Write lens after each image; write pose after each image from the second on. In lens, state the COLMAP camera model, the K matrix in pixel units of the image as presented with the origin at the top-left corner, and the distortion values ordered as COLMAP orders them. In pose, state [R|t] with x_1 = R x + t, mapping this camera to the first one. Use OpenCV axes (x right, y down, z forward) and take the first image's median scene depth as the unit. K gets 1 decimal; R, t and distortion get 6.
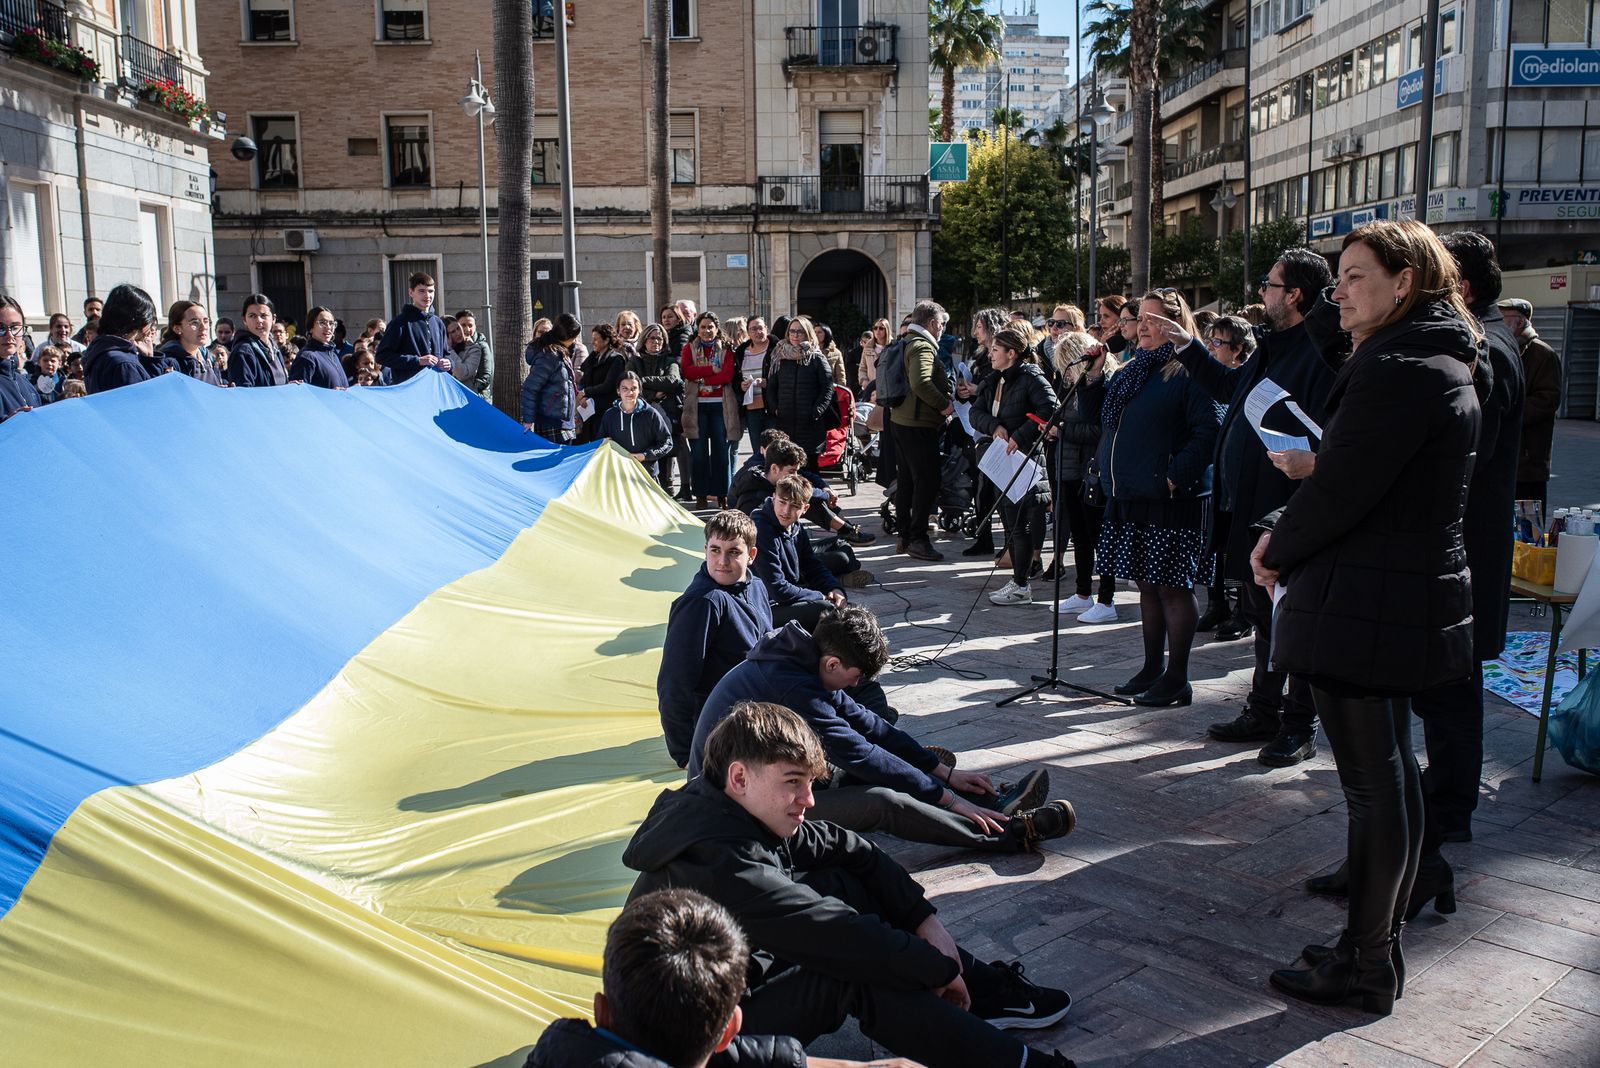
lens RADIAL K [[1523.9, 0, 800.0], [0, 1523.9, 534.0], [0, 0, 1]] dist [0.003313, 0.005066]
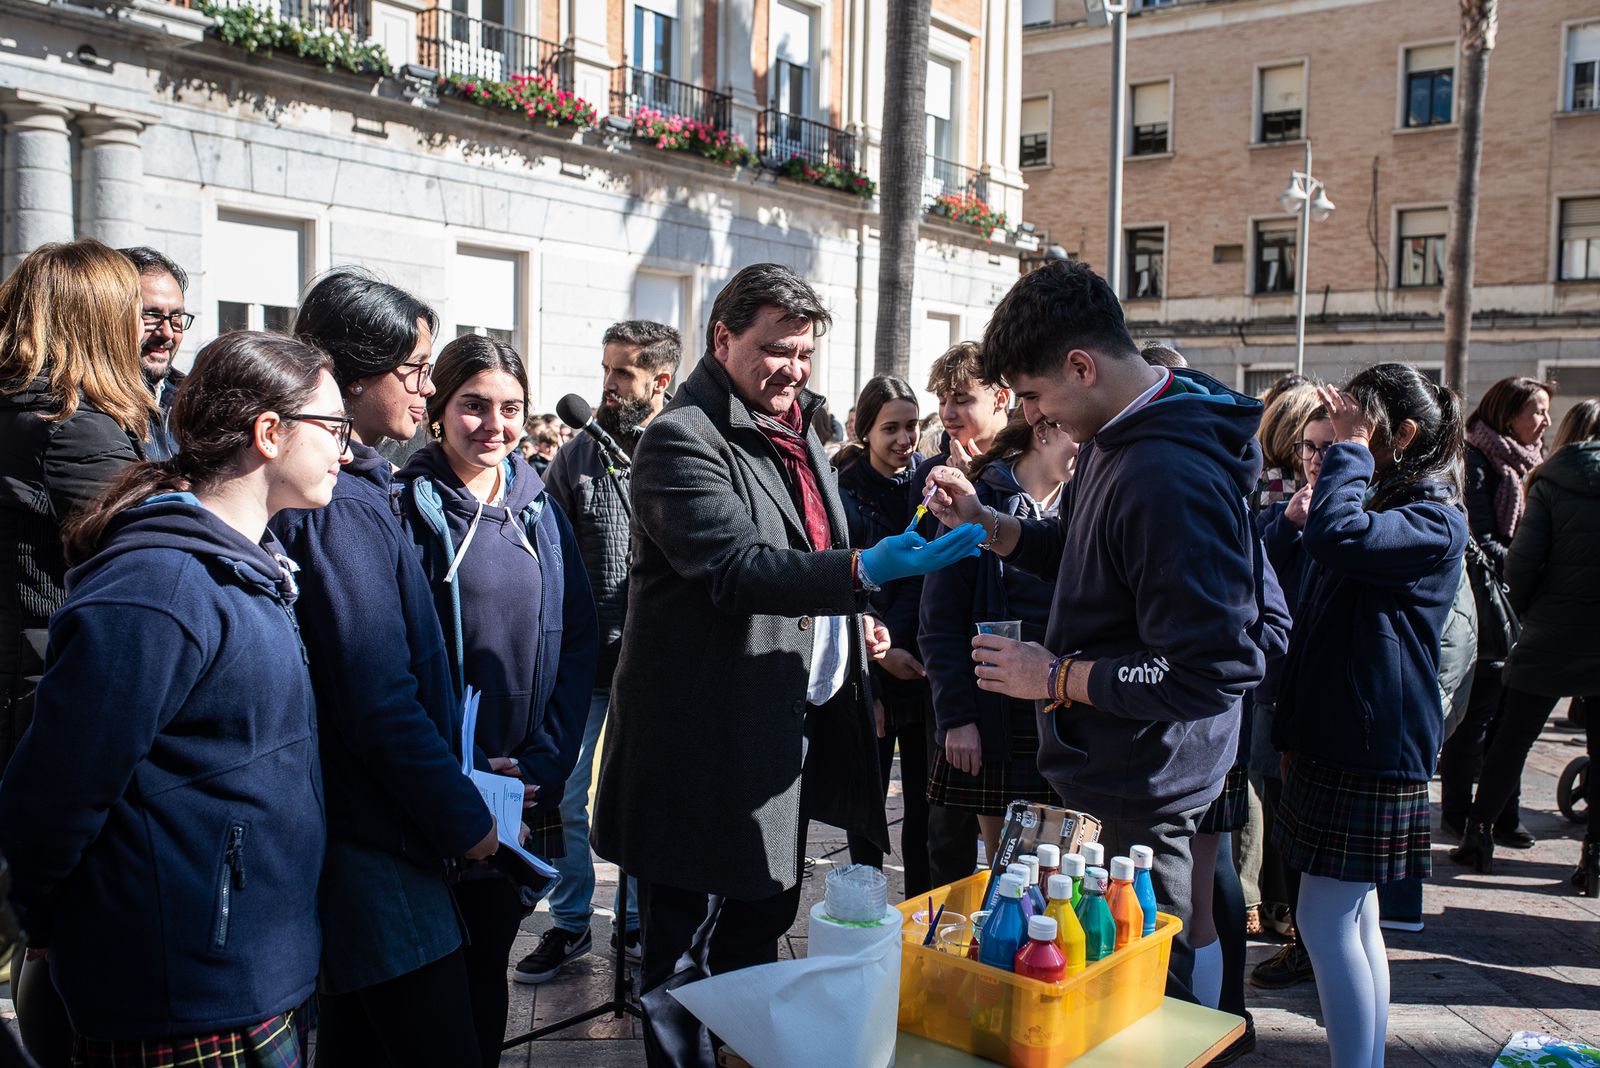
lens RADIAL K [[1523.9, 0, 800.0], [0, 1523.9, 534.0], [0, 0, 1]] dist [0.003313, 0.005066]
pose [[0.789032, 0.066075, -0.610789, 0.100069], [-0.112826, 0.992875, -0.038342, -0.010619], [0.603903, 0.099166, 0.790865, 0.092150]]
